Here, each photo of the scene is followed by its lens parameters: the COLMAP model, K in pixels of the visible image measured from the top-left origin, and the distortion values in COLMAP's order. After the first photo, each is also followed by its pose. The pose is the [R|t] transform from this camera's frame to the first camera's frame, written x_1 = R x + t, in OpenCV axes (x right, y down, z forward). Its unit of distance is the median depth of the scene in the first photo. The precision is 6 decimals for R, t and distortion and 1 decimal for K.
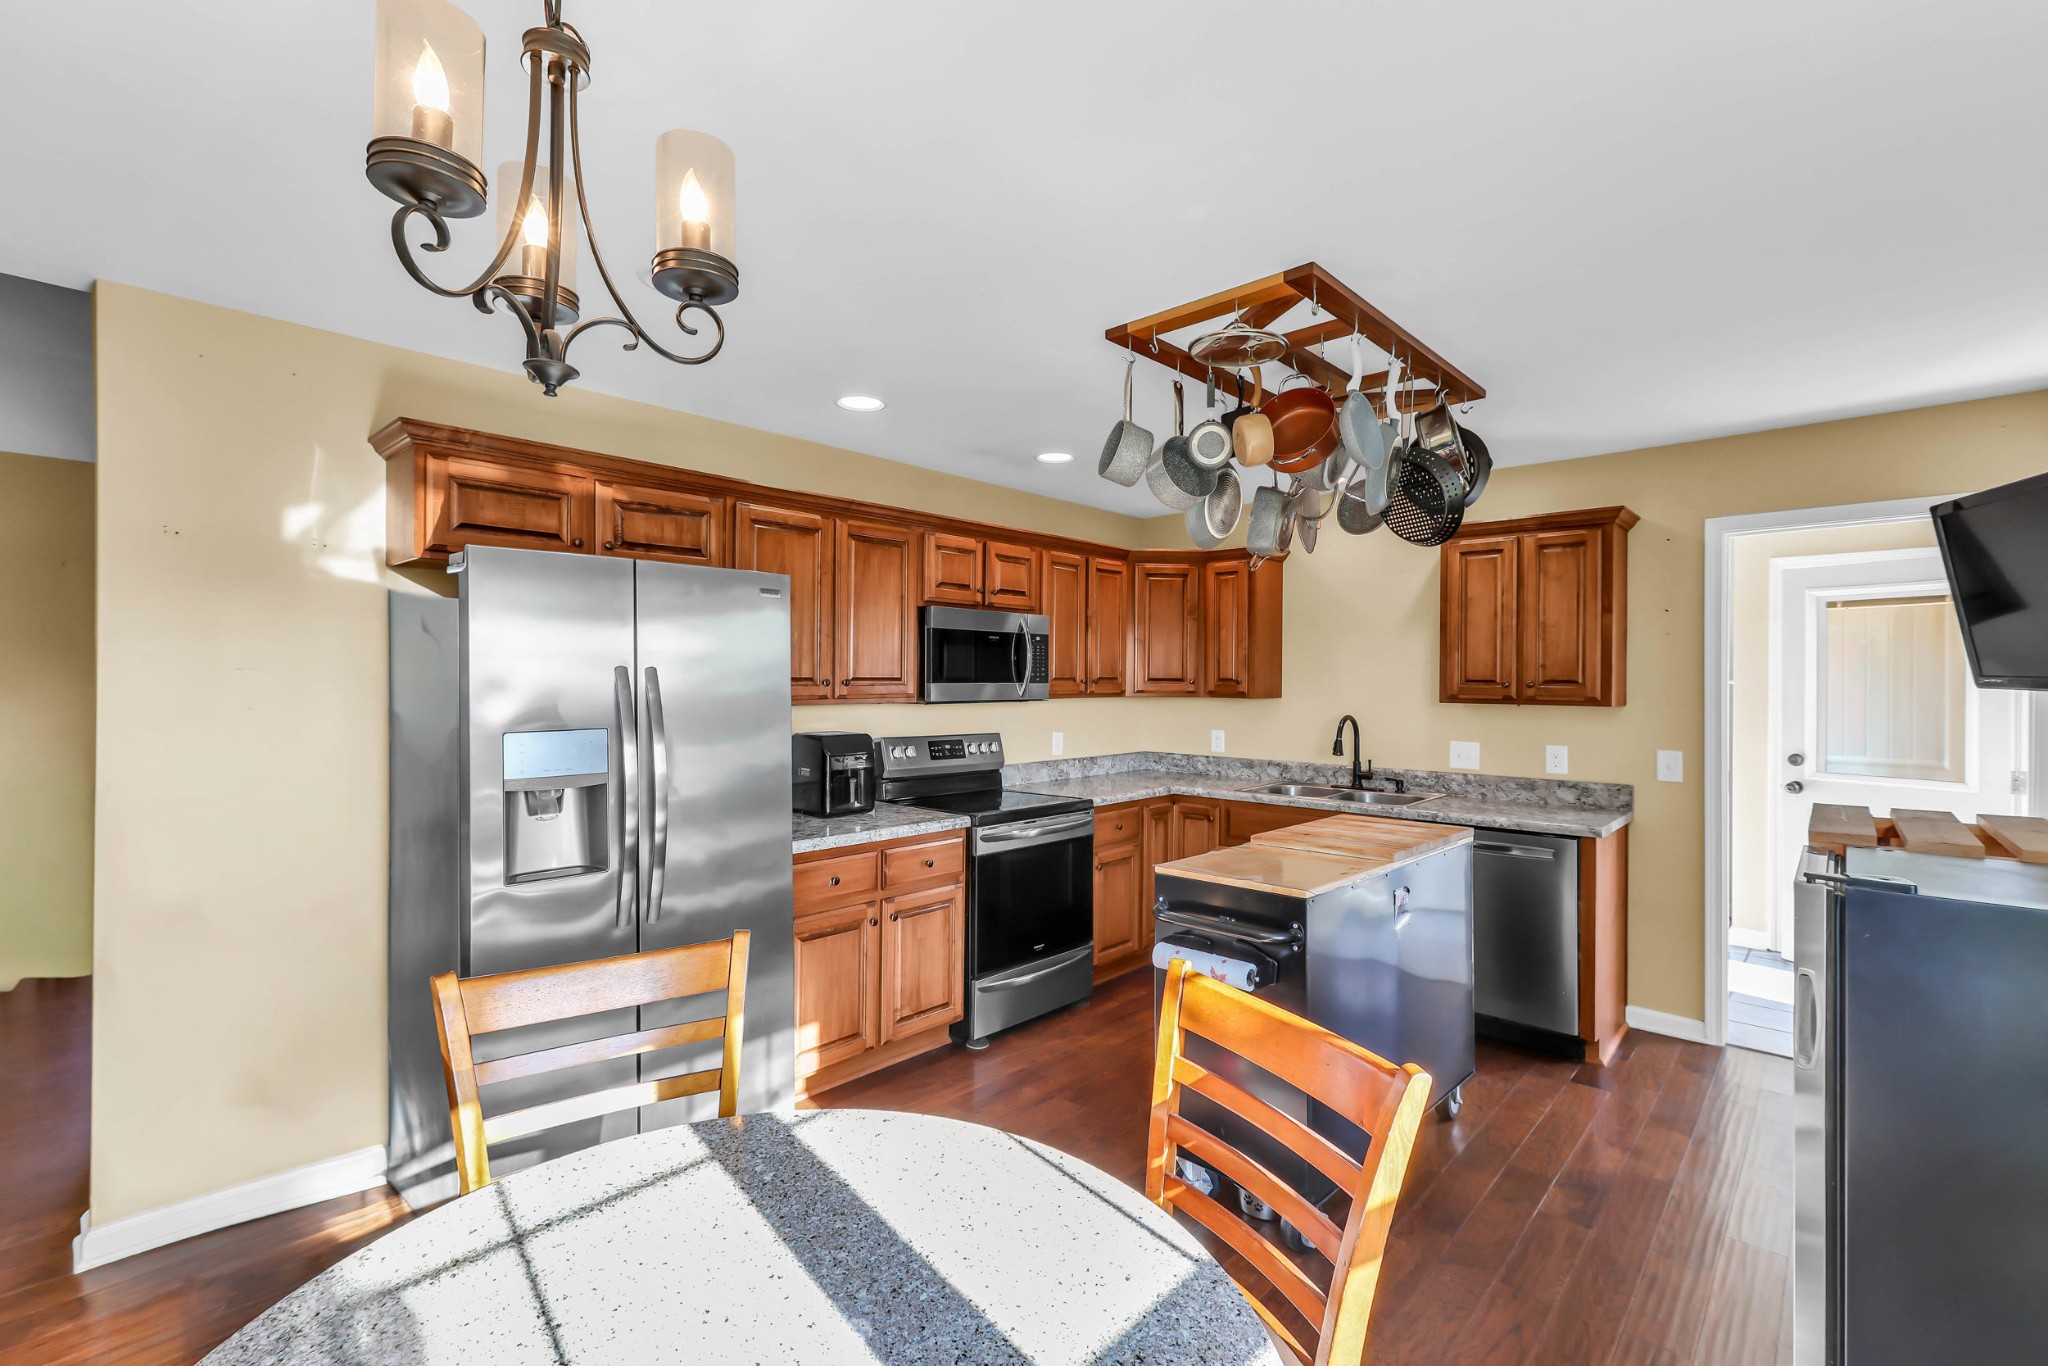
lens RADIAL K [[898.7, 0, 1024.0], [0, 898.7, 683.0], [0, 0, 1]] dist [0.001317, 0.000617]
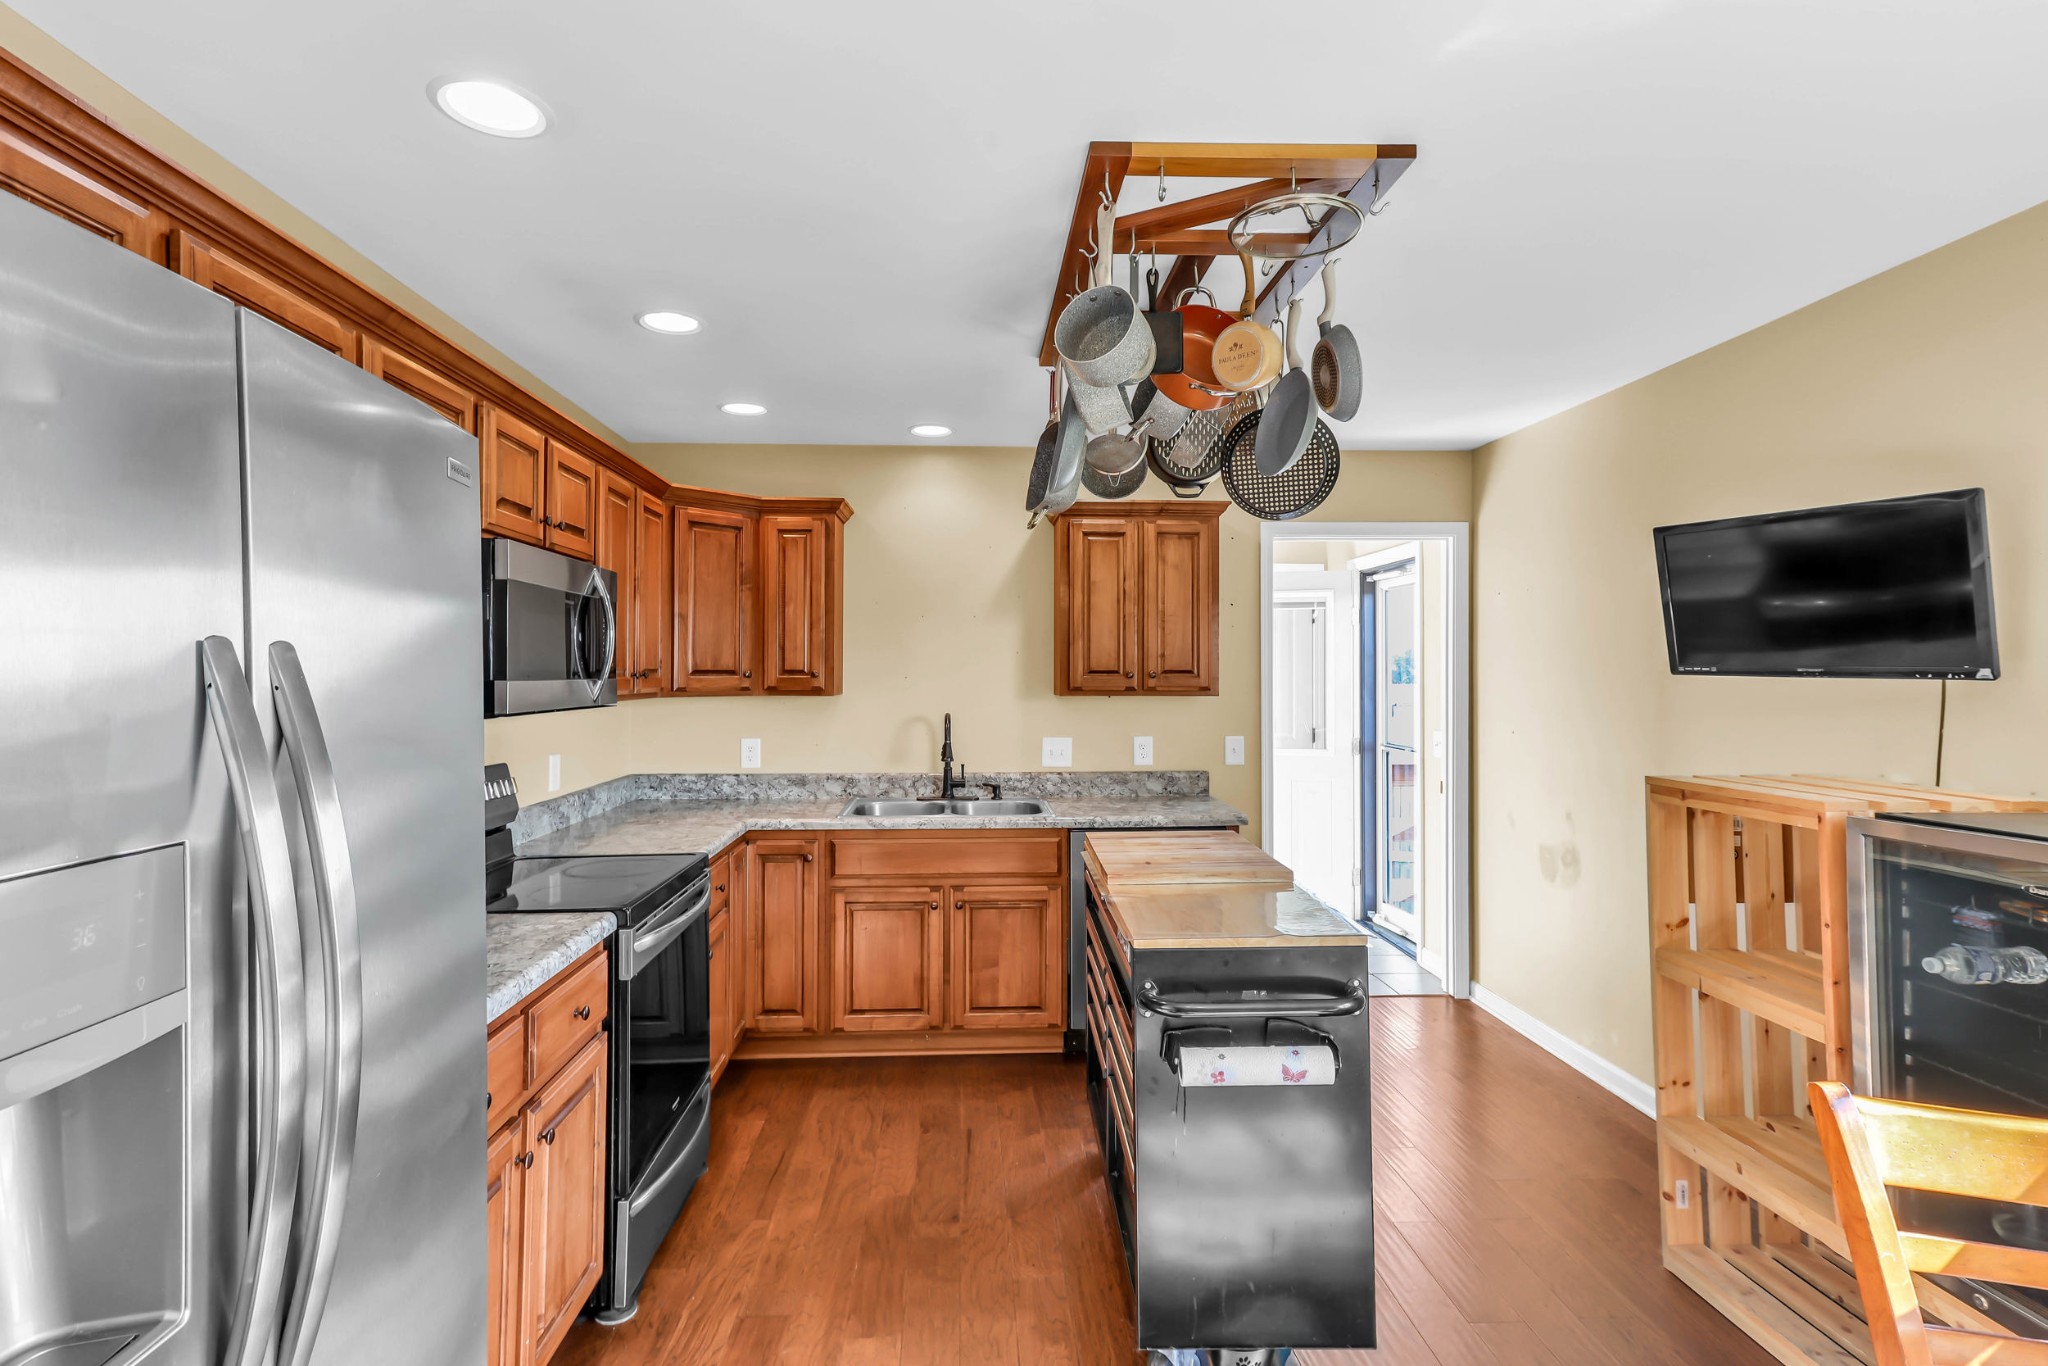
lens RADIAL K [[1008.9, 0, 1031.0], [0, 1008.9, 668.0], [0, 0, 1]] dist [0.000243, 0.040336]
pose [[0.703475, -0.002085, 0.710717, -0.280755], [0.007184, 0.999965, -0.004177, -0.002111], [-0.710684, 0.008044, 0.703466, 0.303463]]
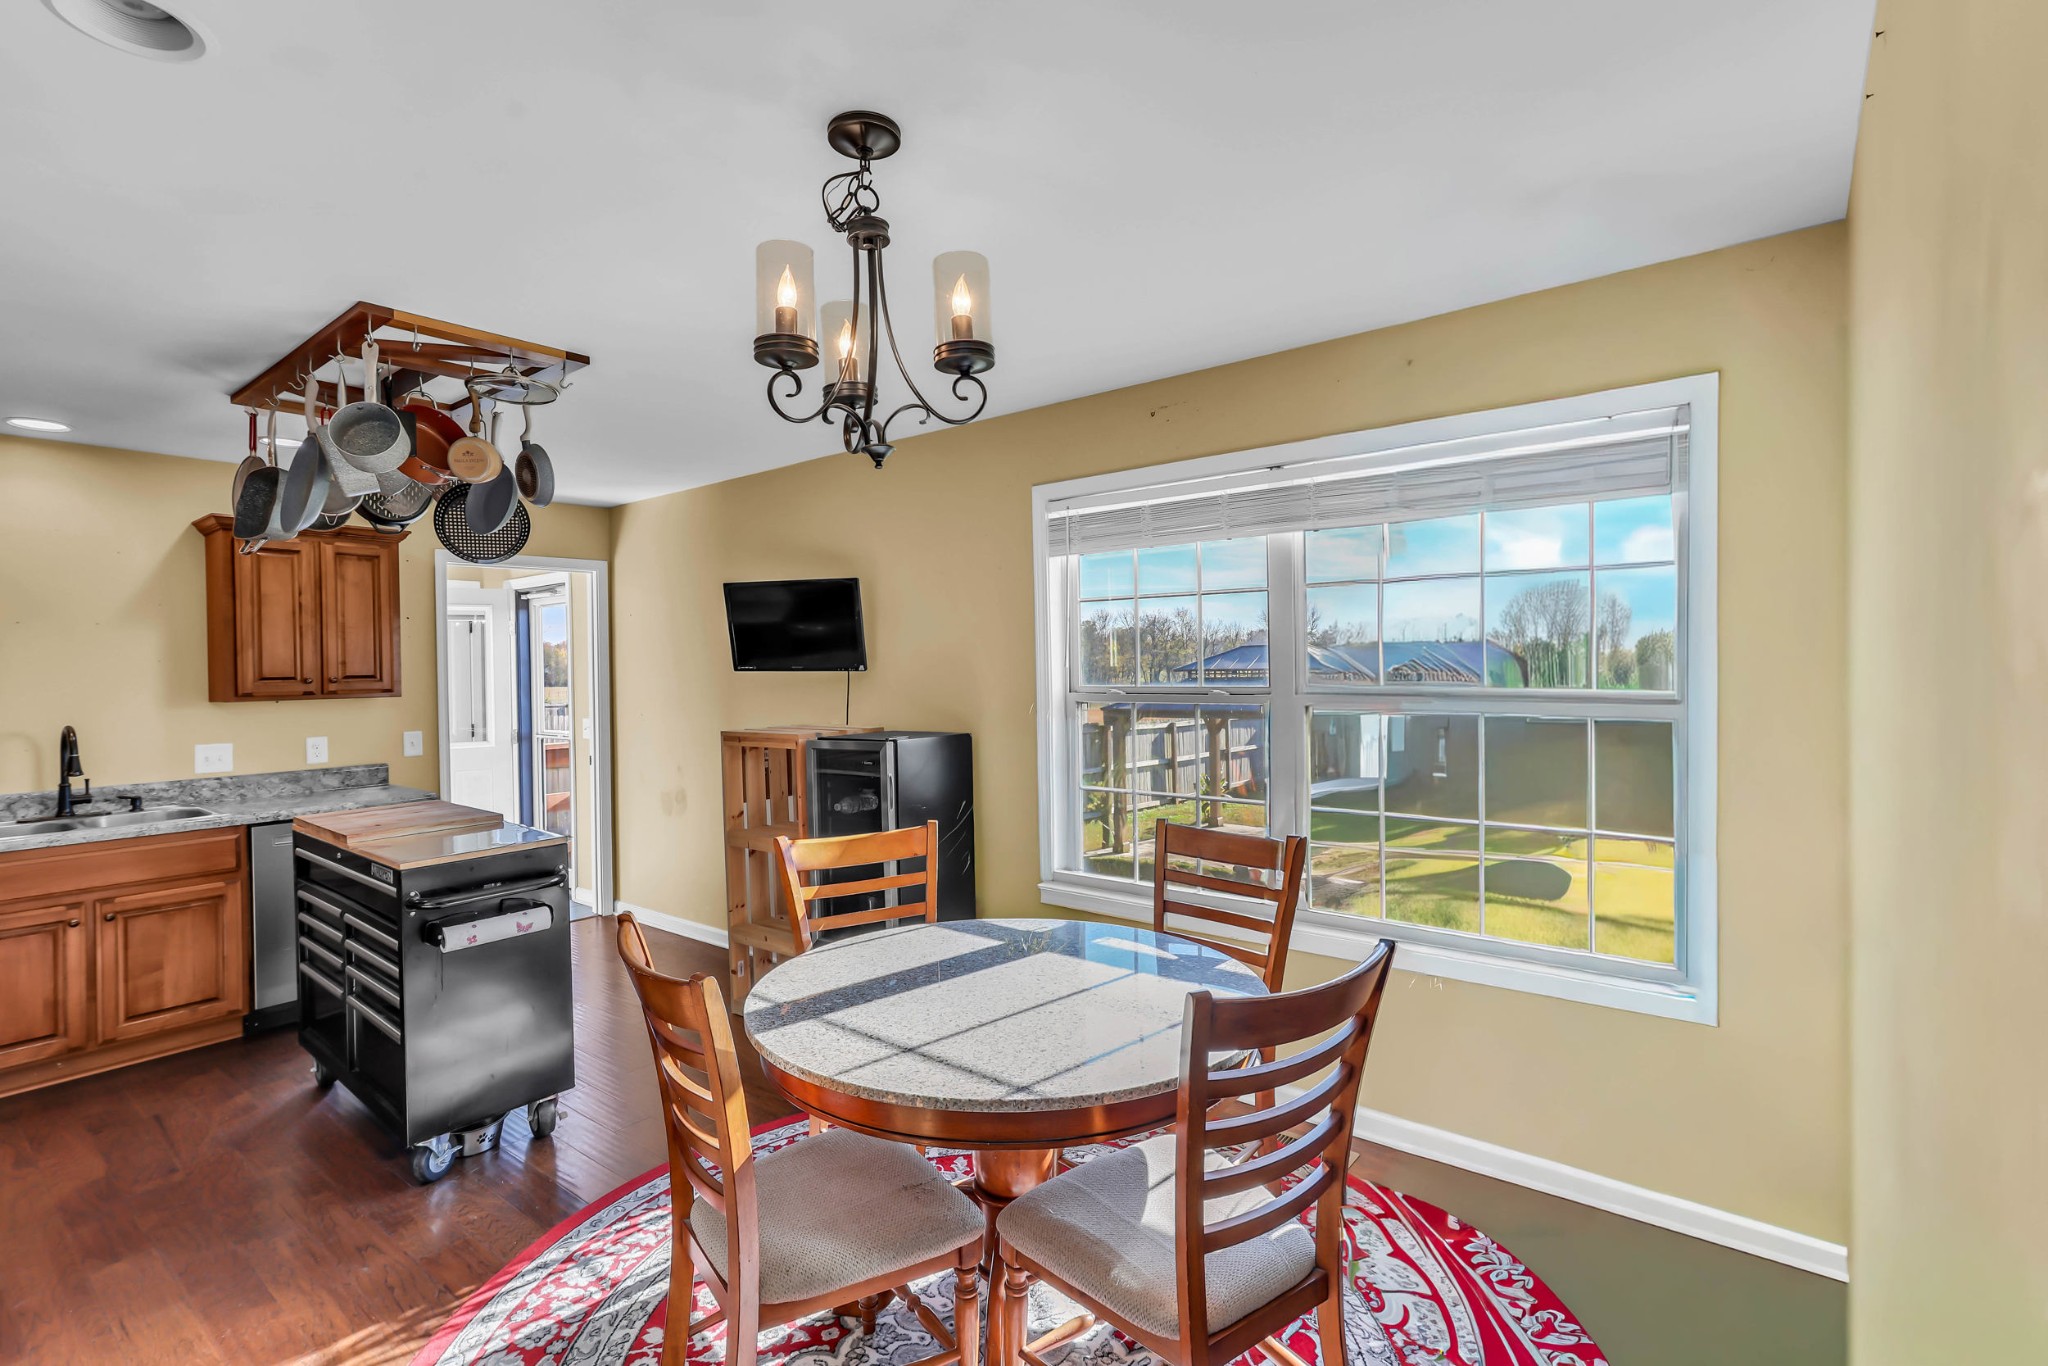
lens RADIAL K [[916.9, 0, 976.6], [0, 916.9, 666.6], [0, 0, 1]] dist [0.000796, 0.008964]
pose [[-0.026514, -0.004743, 0.999637, -0.524885], [0.023791, 0.999703, 0.005375, -0.001944], [-0.999365, 0.023925, -0.026393, 0.234670]]
